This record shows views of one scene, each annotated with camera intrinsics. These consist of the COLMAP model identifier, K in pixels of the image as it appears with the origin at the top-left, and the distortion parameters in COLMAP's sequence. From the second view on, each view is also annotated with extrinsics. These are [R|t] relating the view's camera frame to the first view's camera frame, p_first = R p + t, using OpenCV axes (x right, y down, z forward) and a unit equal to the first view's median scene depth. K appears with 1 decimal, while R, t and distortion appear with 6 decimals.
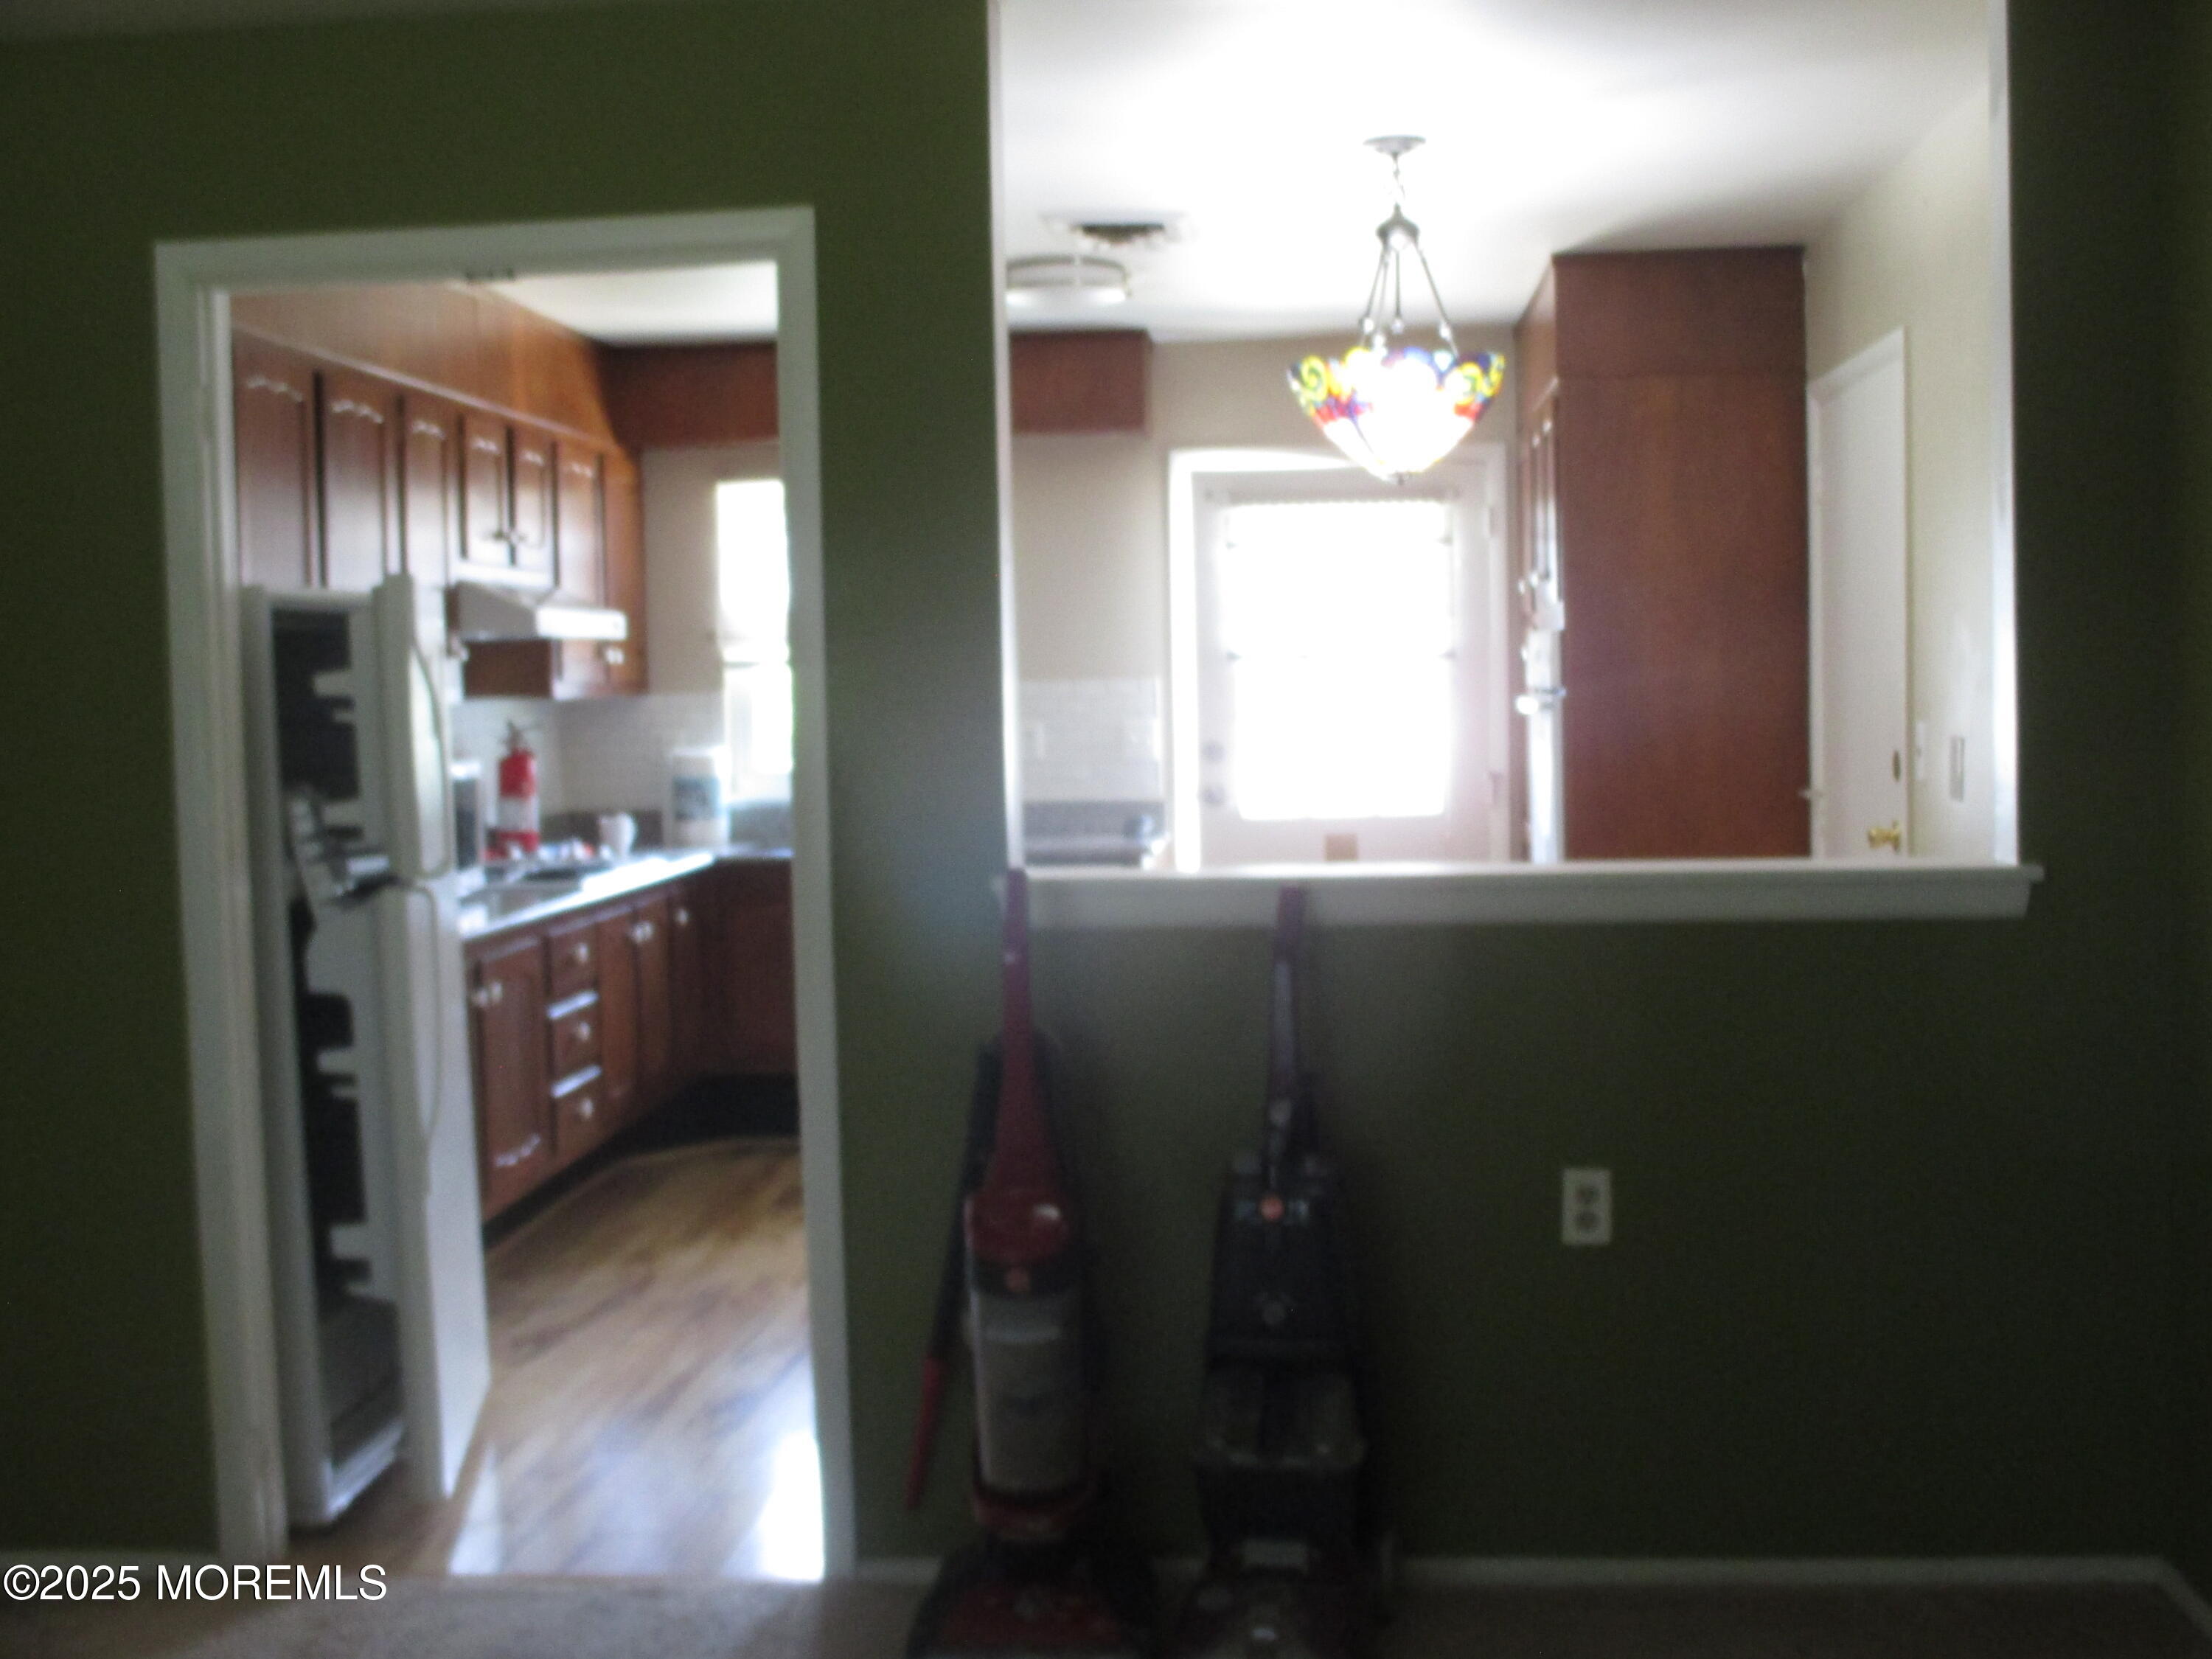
lens RADIAL K [[2417.4, 0, 1106.0], [0, 2417.4, 829.5], [0, 0, 1]] dist [-0.093696, -0.017500]
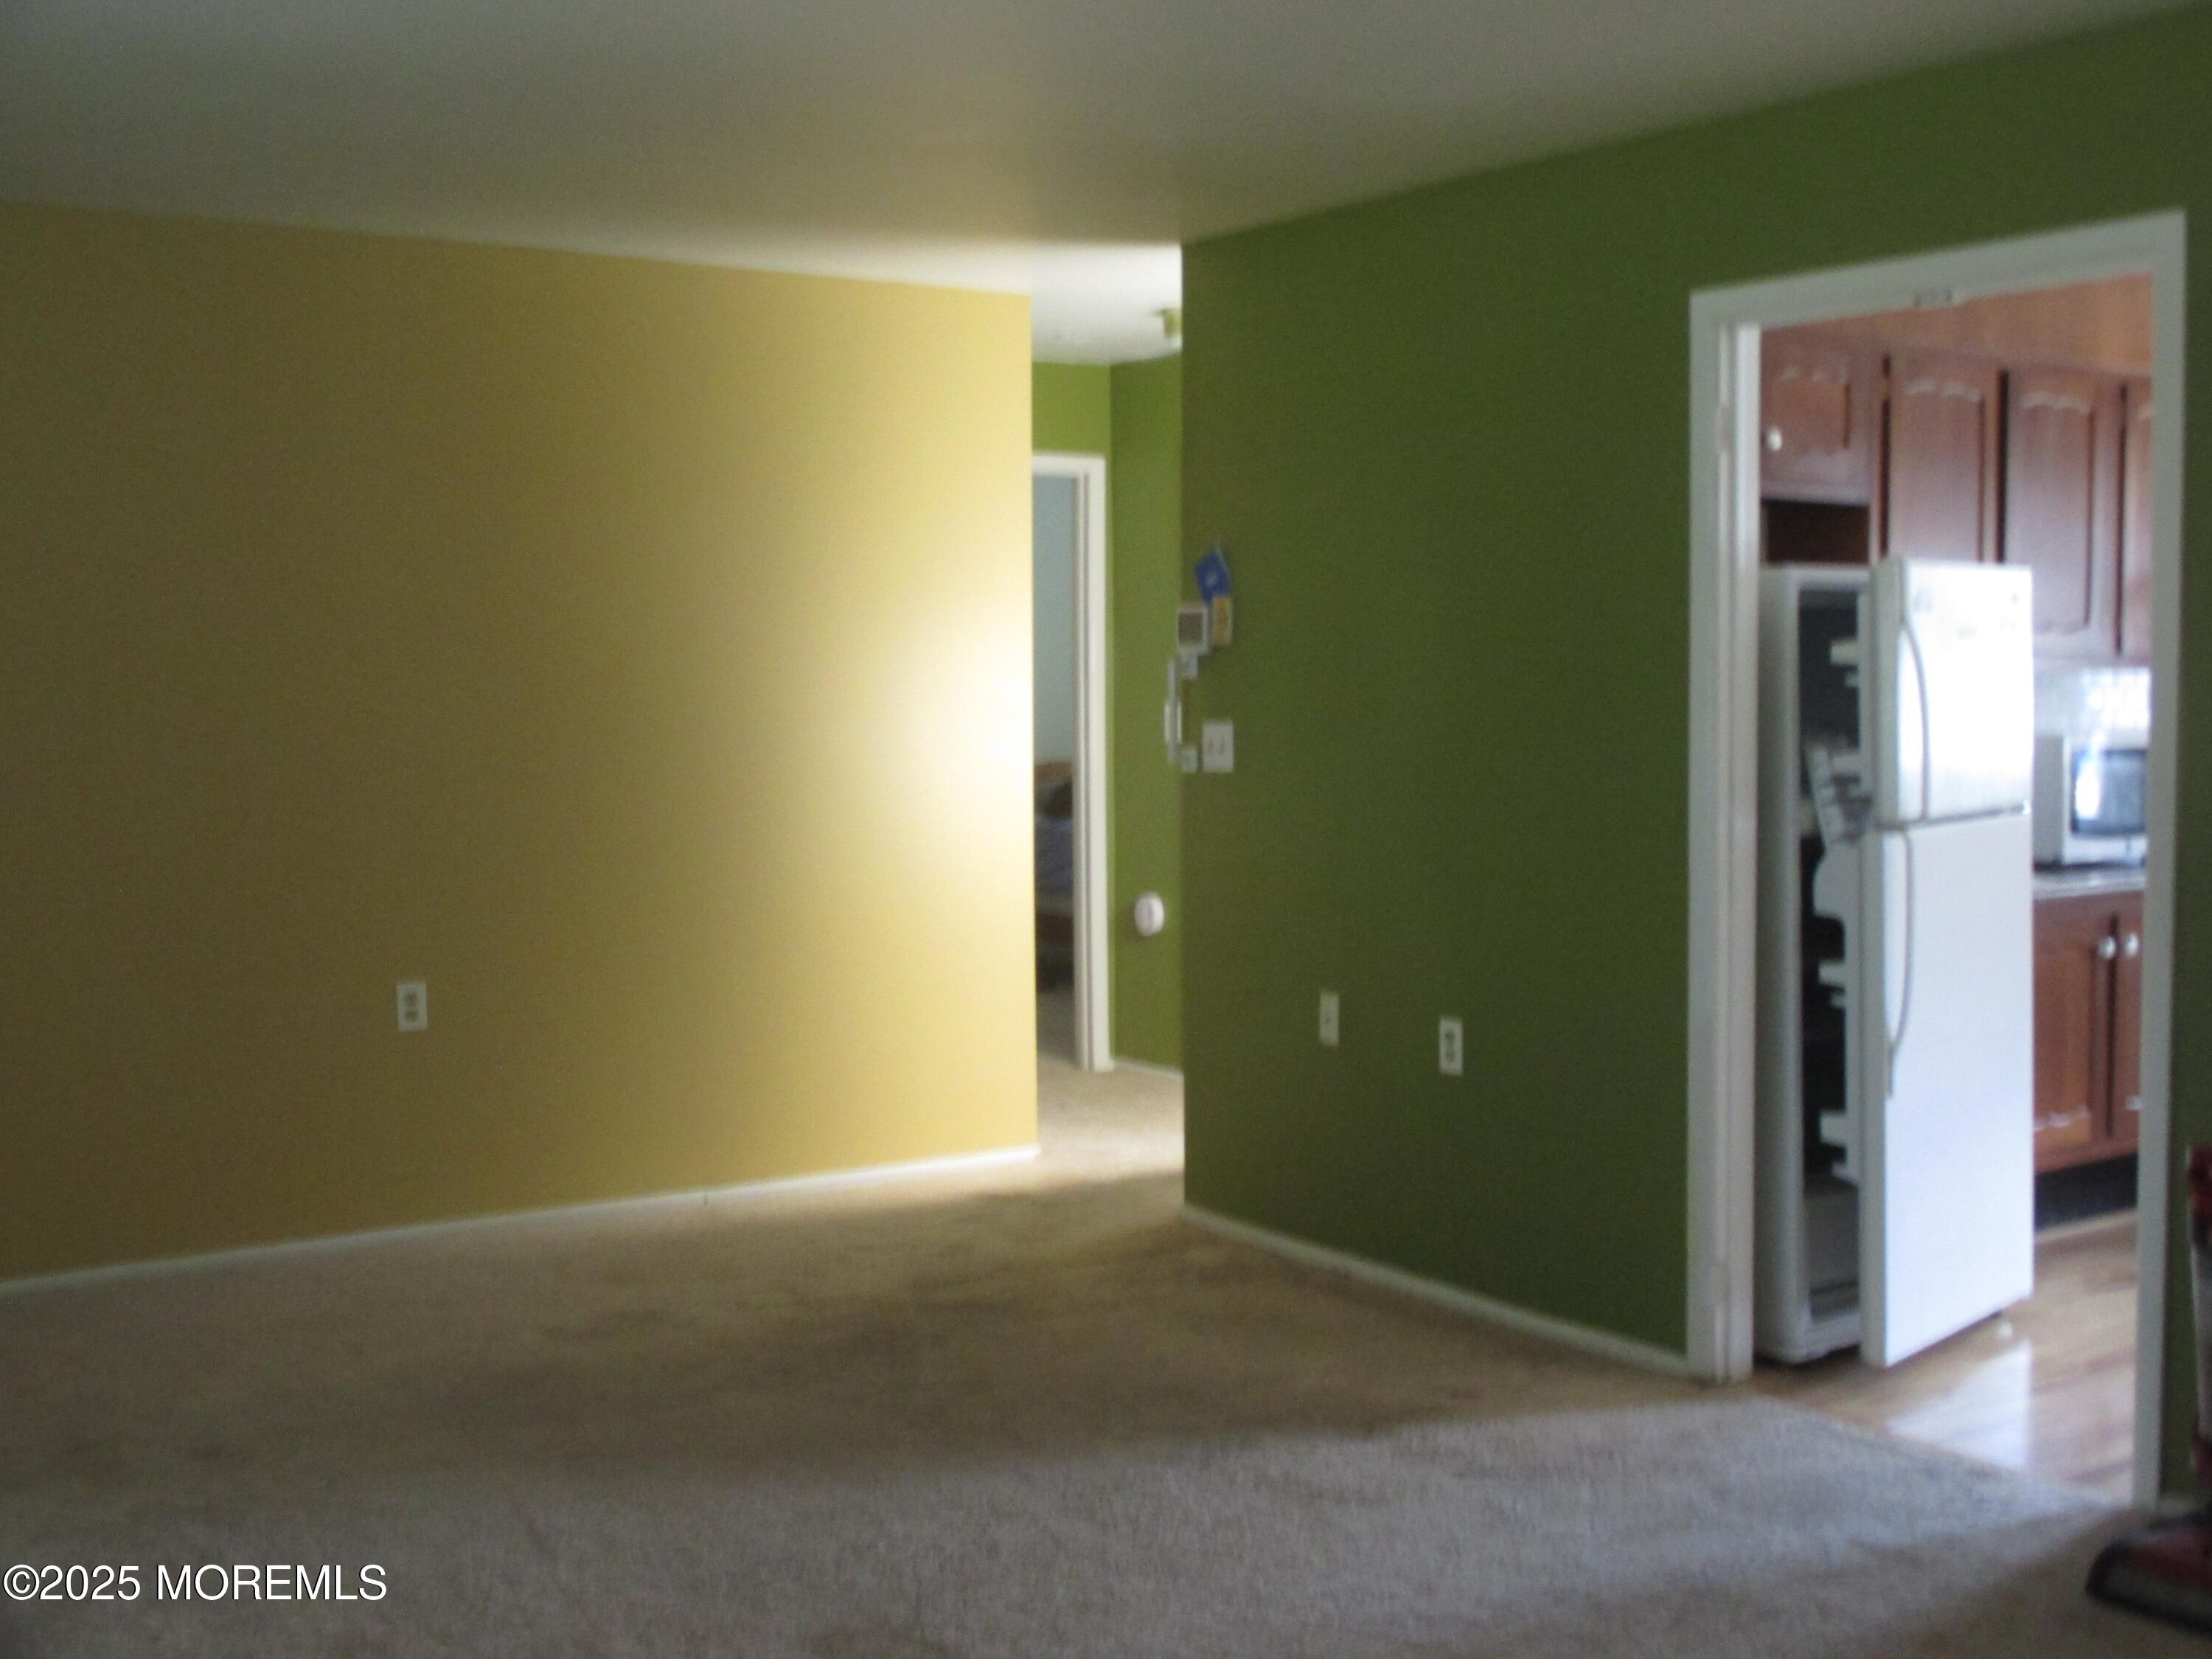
lens RADIAL K [[2417.4, 0, 1106.0], [0, 2417.4, 829.5], [0, 0, 1]] dist [-0.093696, -0.017500]
pose [[0.602092, 0.072574, -0.795121, 0.398797], [-0.060050, 0.997156, 0.045543, -0.005836], [0.796165, 0.020326, 0.604738, 0.001864]]
